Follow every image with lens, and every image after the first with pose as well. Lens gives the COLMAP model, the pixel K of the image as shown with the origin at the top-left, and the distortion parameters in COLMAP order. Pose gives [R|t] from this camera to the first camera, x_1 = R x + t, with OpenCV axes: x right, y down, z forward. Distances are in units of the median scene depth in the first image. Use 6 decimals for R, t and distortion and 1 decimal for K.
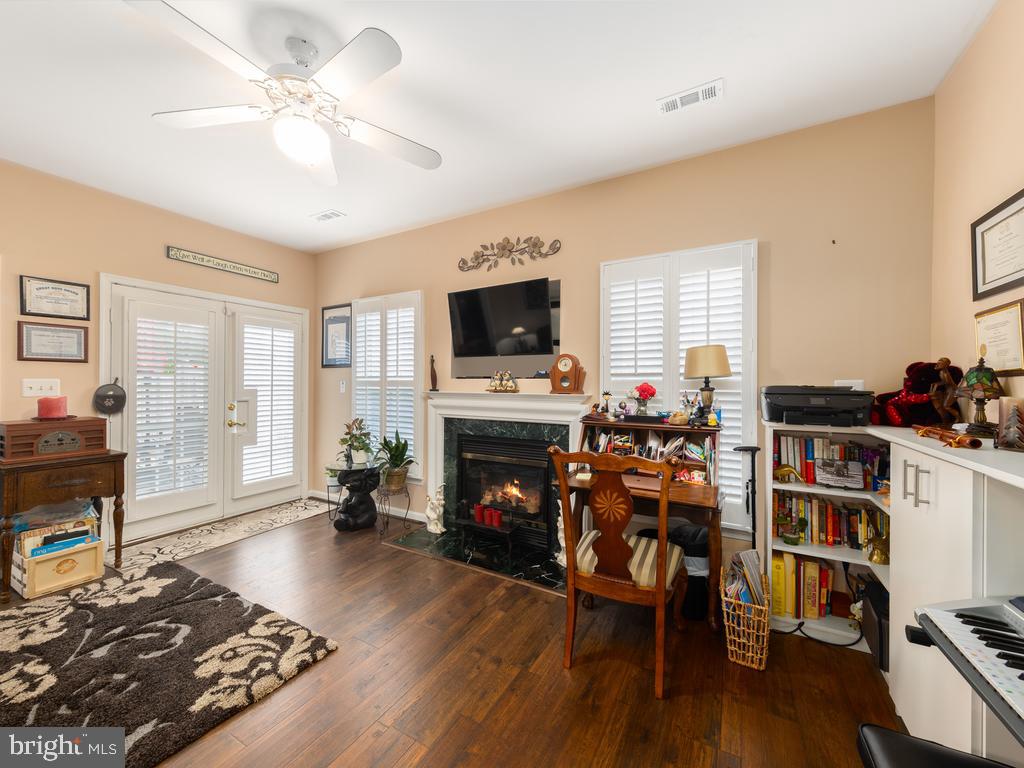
lens RADIAL K [[401.0, 0, 515.0], [0, 401.0, 377.7], [0, 0, 1]] dist [0.001872, 0.000304]
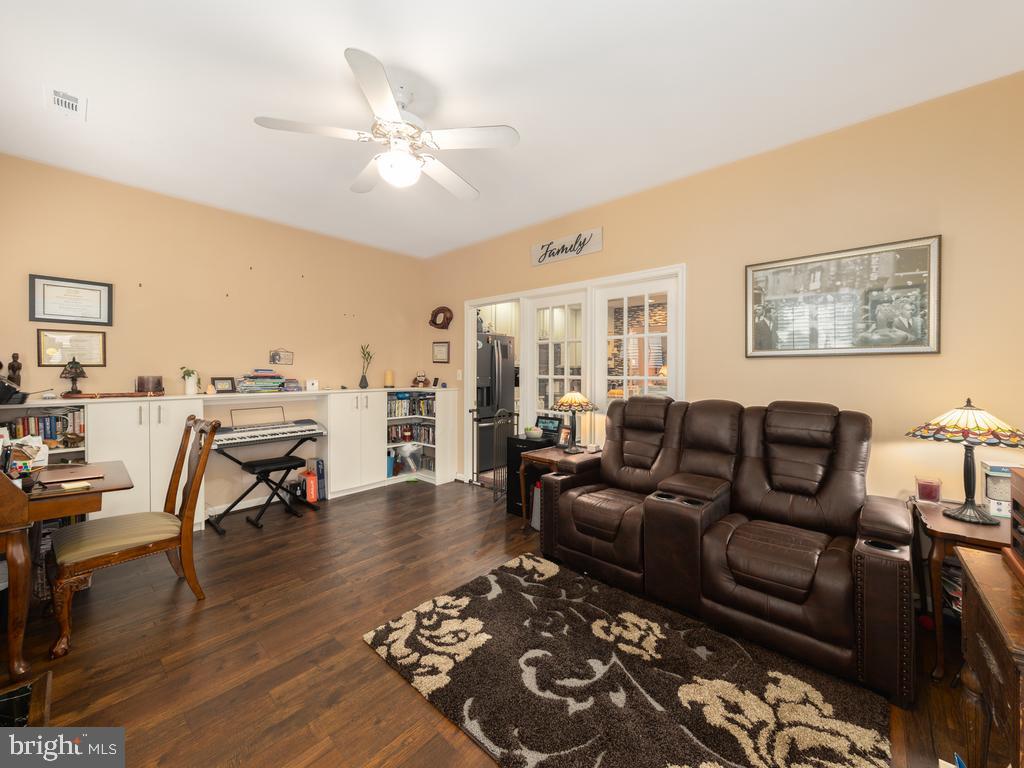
lens RADIAL K [[401.0, 0, 515.0], [0, 401.0, 377.7], [0, 0, 1]] dist [0.001872, 0.000304]
pose [[-0.975497, -0.006095, 0.219927, -1.060512], [-0.004270, 0.999952, 0.008774, 0.019885], [-0.219970, 0.007620, -0.975477, 1.956418]]
